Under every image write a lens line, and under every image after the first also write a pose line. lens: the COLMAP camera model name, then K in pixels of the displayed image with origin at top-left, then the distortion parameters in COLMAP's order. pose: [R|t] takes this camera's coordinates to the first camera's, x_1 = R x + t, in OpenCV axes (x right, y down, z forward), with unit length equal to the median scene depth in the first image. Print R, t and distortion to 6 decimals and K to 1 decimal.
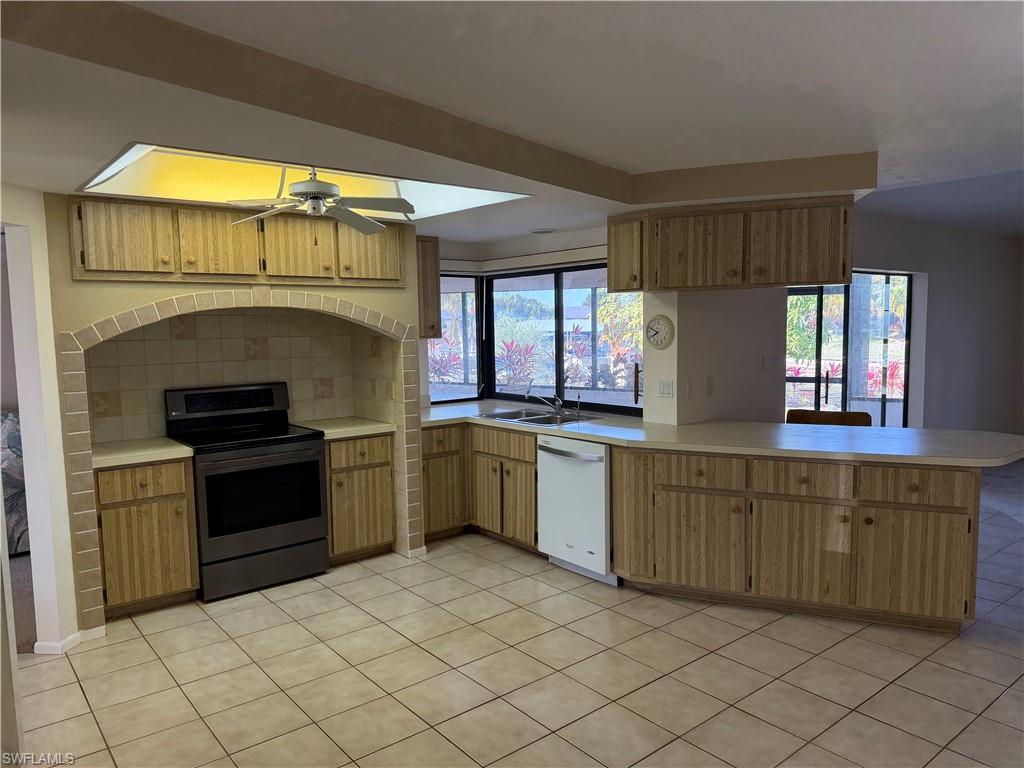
lens RADIAL K [[723.0, 0, 508.0], [0, 723.0, 382.8], [0, 0, 1]] dist [0.057739, -0.077738]
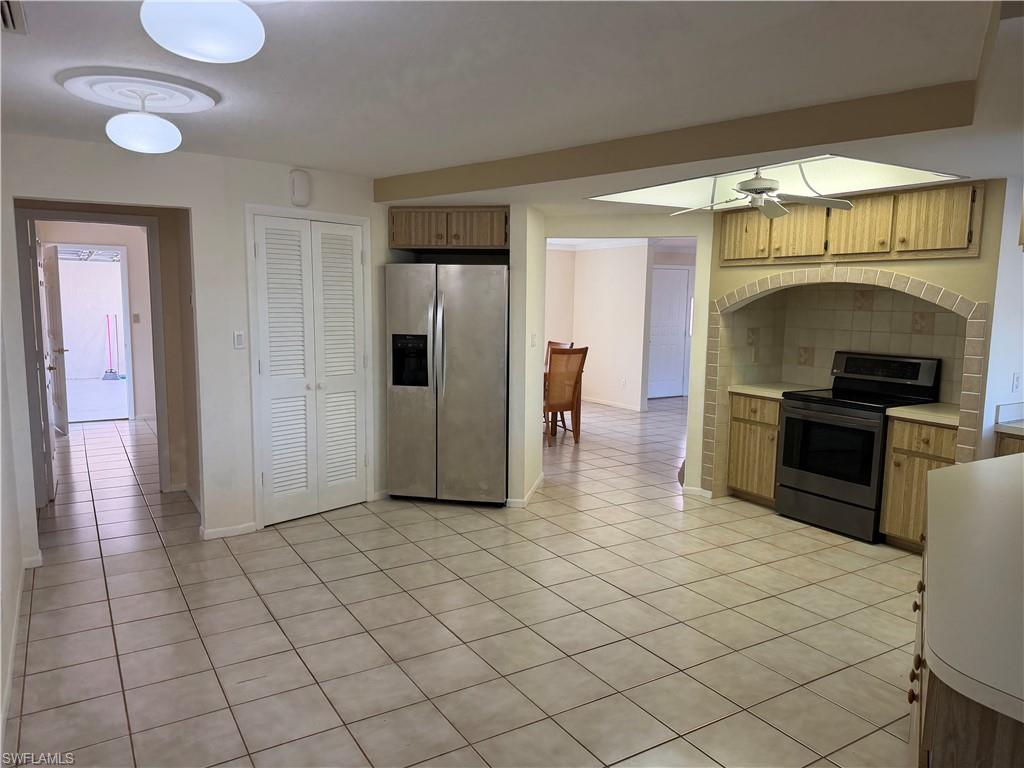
lens RADIAL K [[723.0, 0, 507.0], [0, 723.0, 387.1], [0, 0, 1]] dist [0.057739, -0.077738]
pose [[-0.140835, 0.134815, -0.980811, 0.883441], [-0.096501, 0.984098, 0.149123, -0.064730], [0.985319, 0.115651, -0.125585, 0.666227]]
